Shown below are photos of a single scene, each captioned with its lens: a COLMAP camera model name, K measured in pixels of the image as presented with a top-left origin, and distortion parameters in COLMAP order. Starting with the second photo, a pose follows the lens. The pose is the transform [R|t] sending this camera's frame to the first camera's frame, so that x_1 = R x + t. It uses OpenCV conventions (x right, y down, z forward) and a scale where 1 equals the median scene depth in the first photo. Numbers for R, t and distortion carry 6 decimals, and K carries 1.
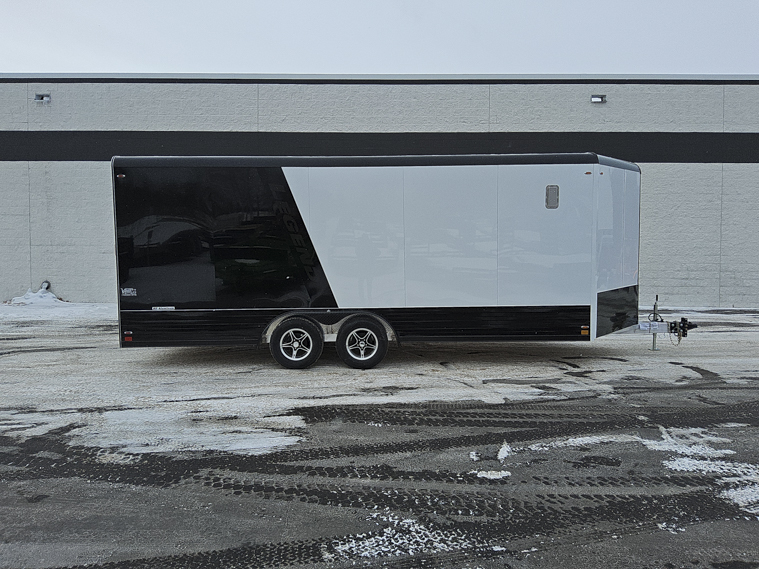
lens RADIAL K [[568.5, 0, 375.8], [0, 568.5, 282.0], [0, 0, 1]] dist [0.056718, -0.088926]
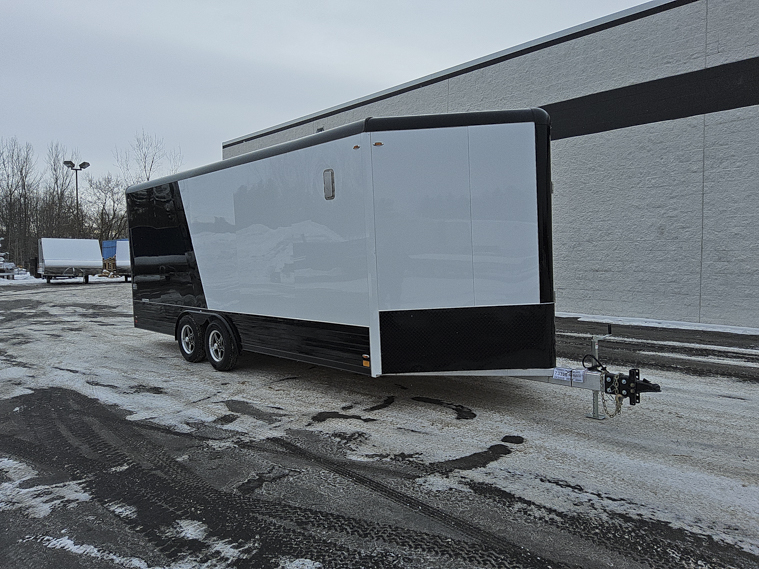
lens RADIAL K [[568.3, 0, 379.5], [0, 568.3, 284.5], [0, 0, 1]] dist [0.059174, -0.083685]
pose [[0.662772, 0.033423, -0.748075, 1.246290], [-0.021518, 0.999441, 0.025589, -0.044944], [0.748512, -0.000863, 0.663120, 0.716128]]
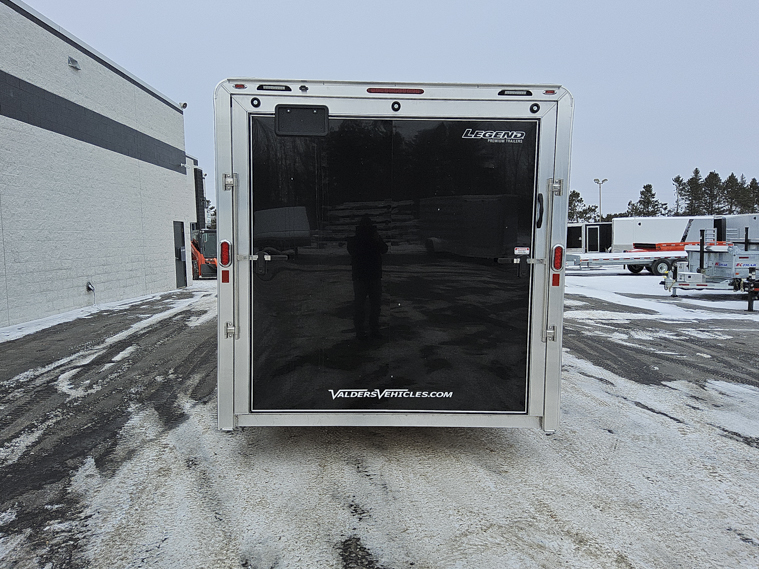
lens RADIAL K [[580.3, 0, 377.3], [0, 580.3, 282.1], [0, 0, 1]] dist [0.050376, -0.076728]
pose [[-0.003562, -0.079226, 0.996850, -1.338174], [0.058355, 0.995141, 0.079299, -0.114290], [-0.998290, 0.058454, 0.001079, 1.554893]]
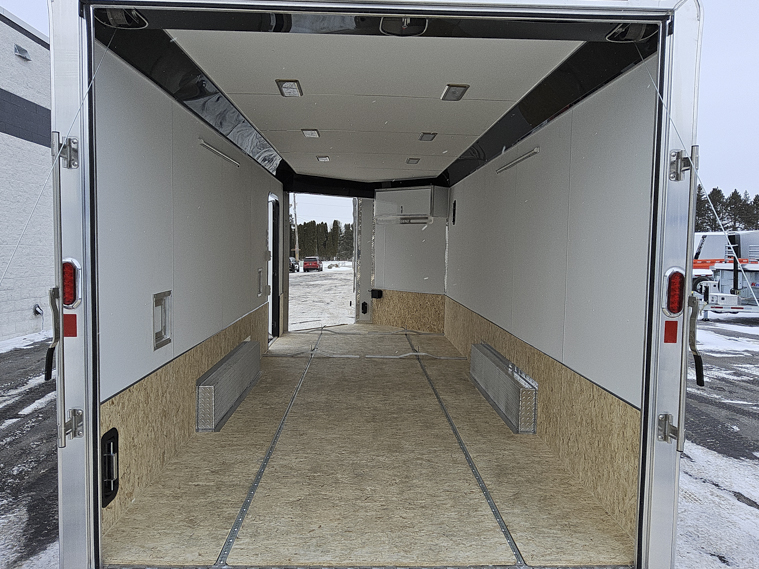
lens RADIAL K [[586.9, 0, 376.7], [0, 586.9, 284.3], [0, 0, 1]] dist [-0.001135, -0.004665]
pose [[-0.002877, -0.055557, 0.998451, -1.010163], [0.055901, 0.996885, 0.055631, -0.113032], [-0.998432, 0.055975, 0.000238, 1.534211]]
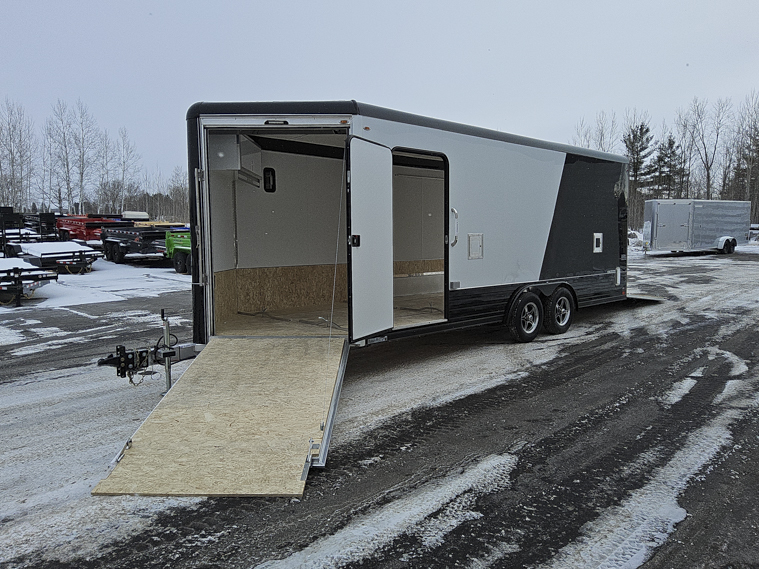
lens RADIAL K [[579.5, 0, 376.6], [0, 579.5, 283.0], [0, 0, 1]] dist [0.067952, -0.111559]
pose [[-0.741037, 0.069310, -0.667878, 1.176661], [-0.033047, 0.989688, 0.139373, -0.154639], [0.670651, 0.125352, -0.731105, 2.570801]]
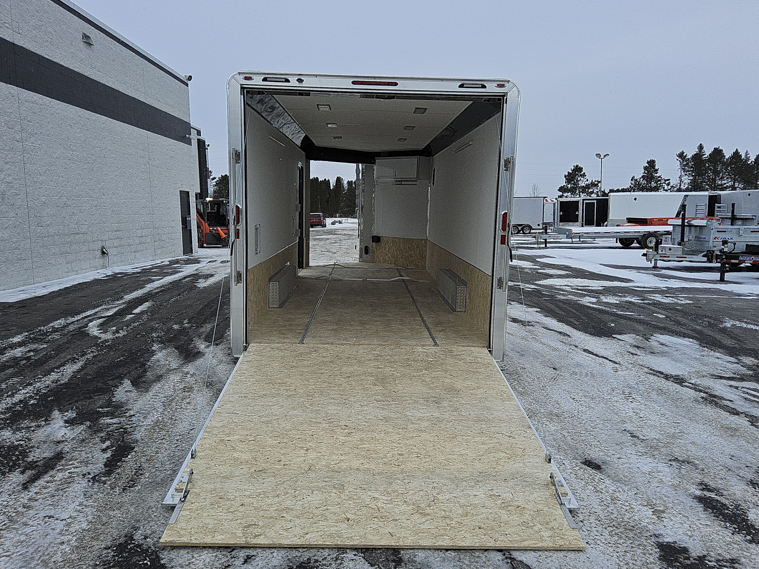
lens RADIAL K [[579.5, 0, 376.6], [0, 579.5, 283.0], [0, 0, 1]] dist [0.067952, -0.111559]
pose [[0.001568, -0.126424, 0.991975, -1.516220], [0.046950, 0.990892, 0.126212, -0.102378], [-0.998896, 0.046375, 0.007489, 1.524705]]
